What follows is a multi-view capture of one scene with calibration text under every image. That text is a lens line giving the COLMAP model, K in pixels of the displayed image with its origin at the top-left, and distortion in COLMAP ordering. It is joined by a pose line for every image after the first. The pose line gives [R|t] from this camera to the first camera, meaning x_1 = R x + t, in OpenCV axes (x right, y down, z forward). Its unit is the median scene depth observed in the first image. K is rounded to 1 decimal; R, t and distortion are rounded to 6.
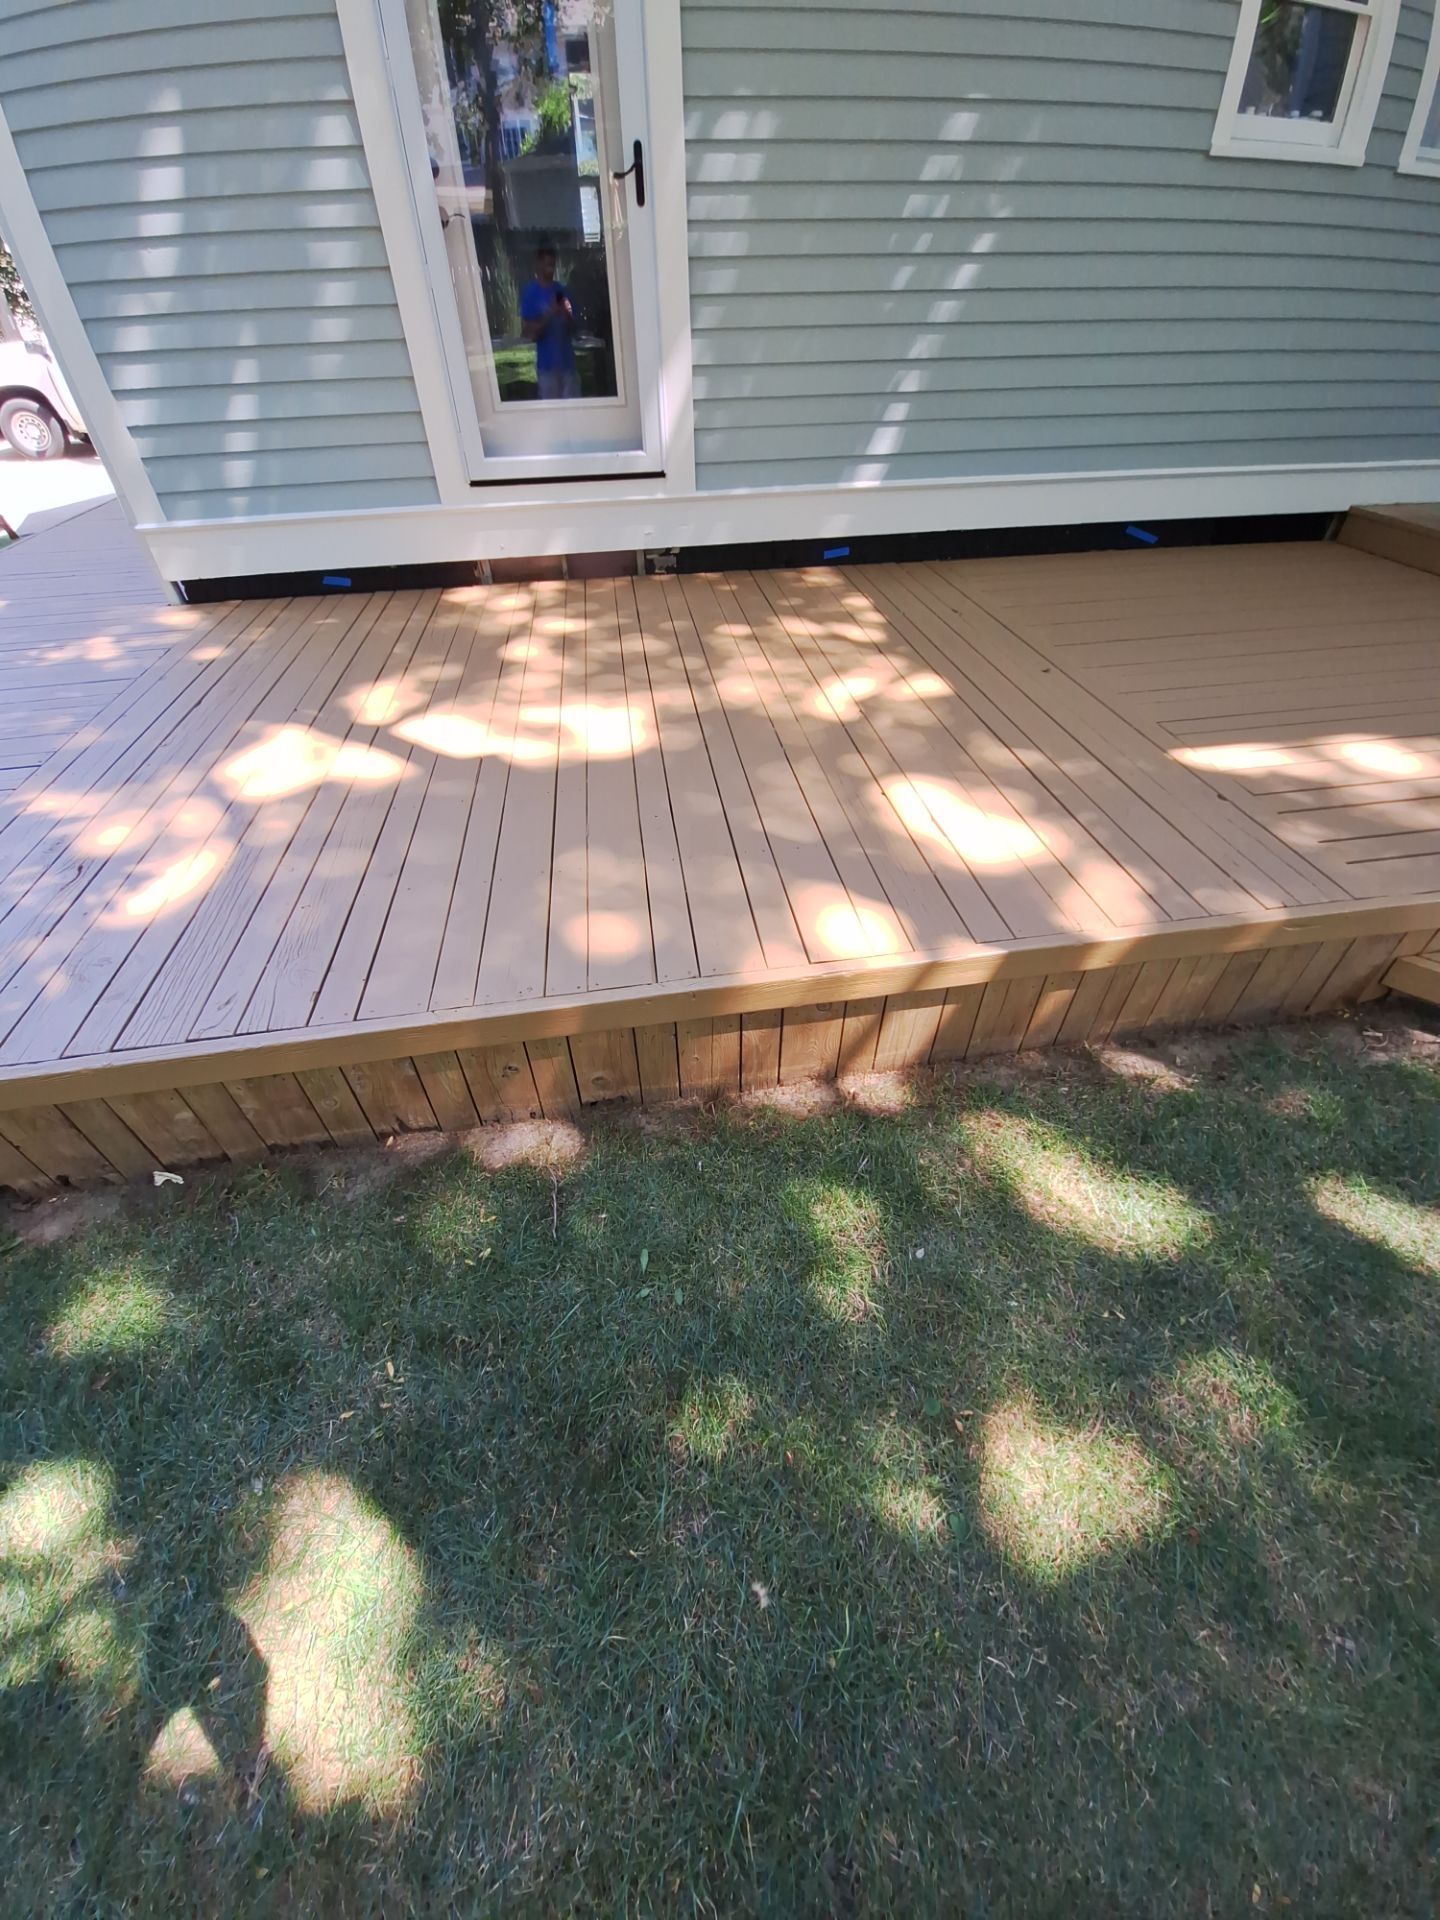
lens RADIAL K [[748.2, 0, 719.6], [0, 748.2, 953.1], [0, 0, 1]] dist [-0.000595, -0.010340]
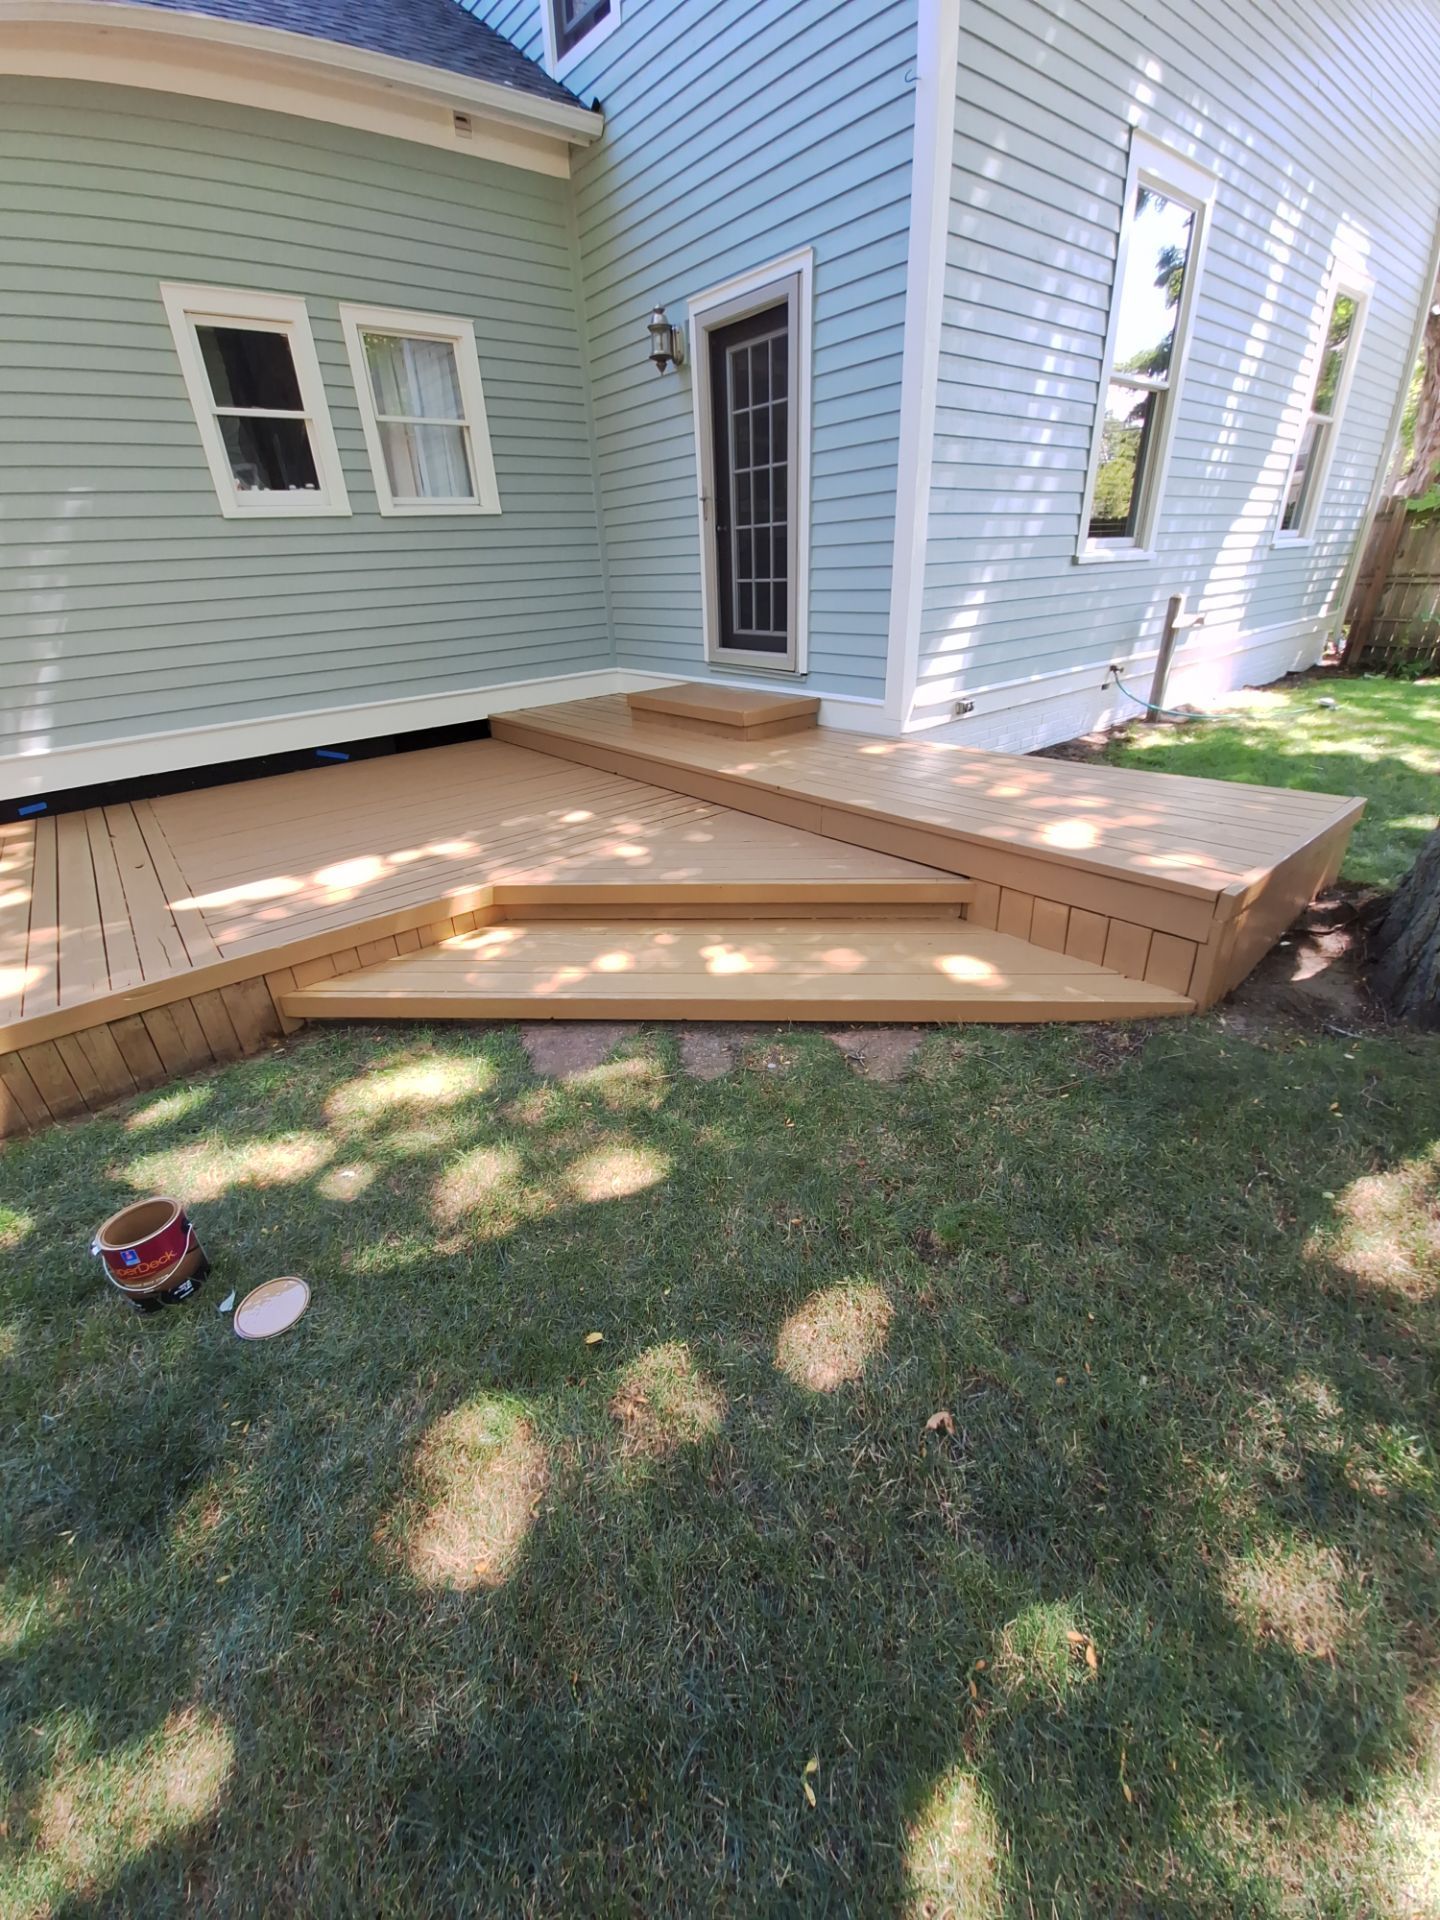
lens RADIAL K [[763.8, 0, 713.8], [0, 763.8, 954.1], [0, 0, 1]] dist [-0.002763, -0.006921]
pose [[0.858325, -0.252875, 0.446466, 0.593361], [0.360464, 0.916412, -0.173939, 0.297386], [-0.365162, 0.310231, 0.877732, -0.393800]]
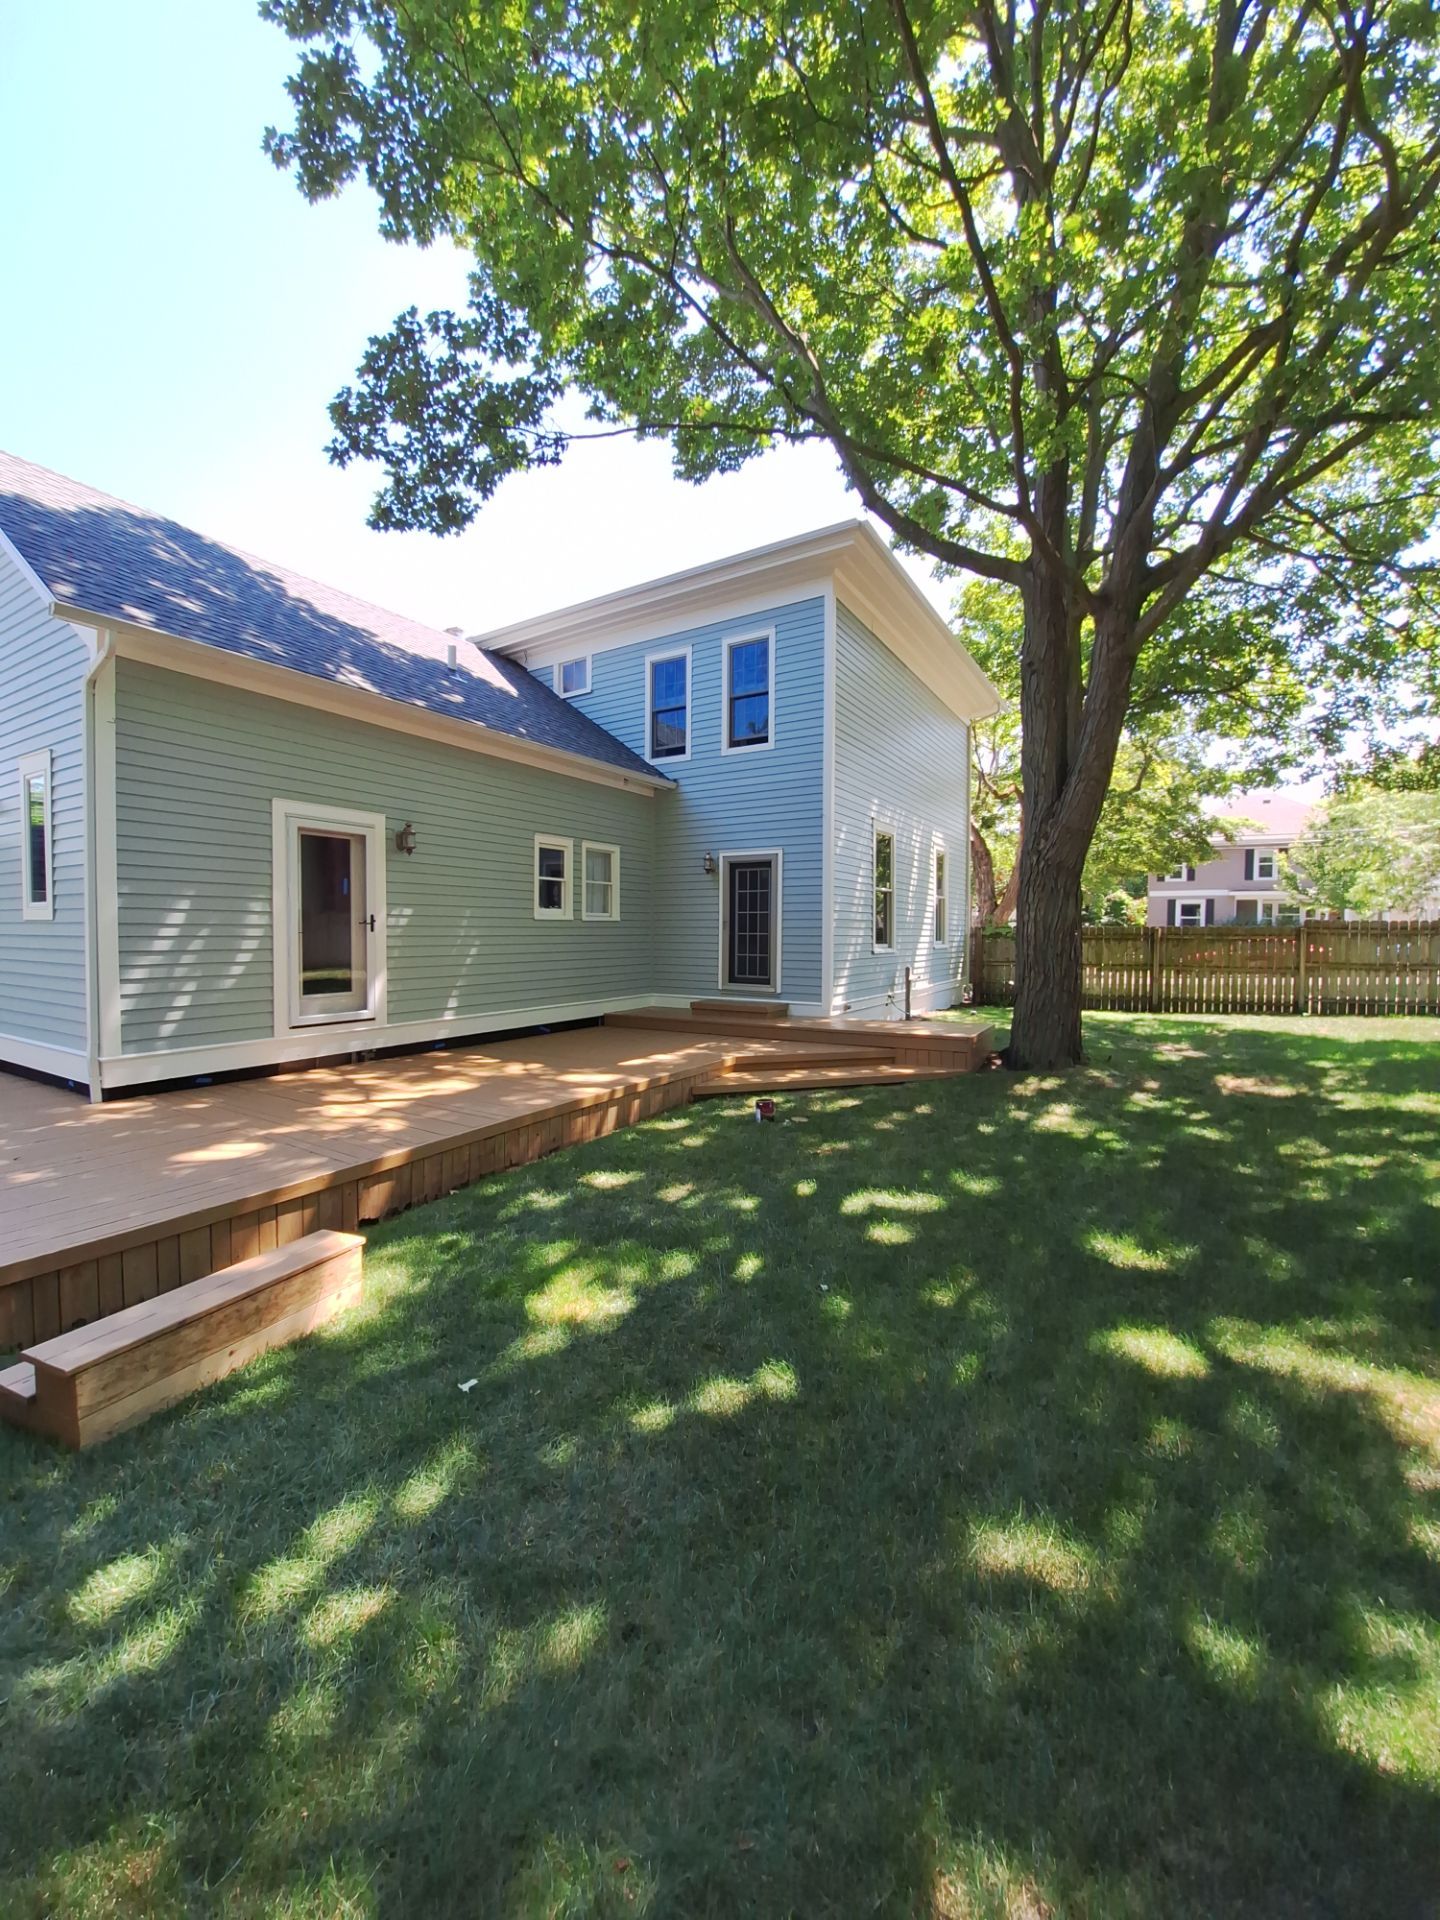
lens RADIAL K [[763.8, 0, 713.8], [0, 763.8, 954.1], [0, 0, 1]] dist [-0.002763, -0.006921]
pose [[0.641115, -0.002516, 0.767441, -1.315875], [0.495288, 0.765220, -0.411252, 0.732715], [-0.586226, 0.643764, 0.491840, -0.947744]]
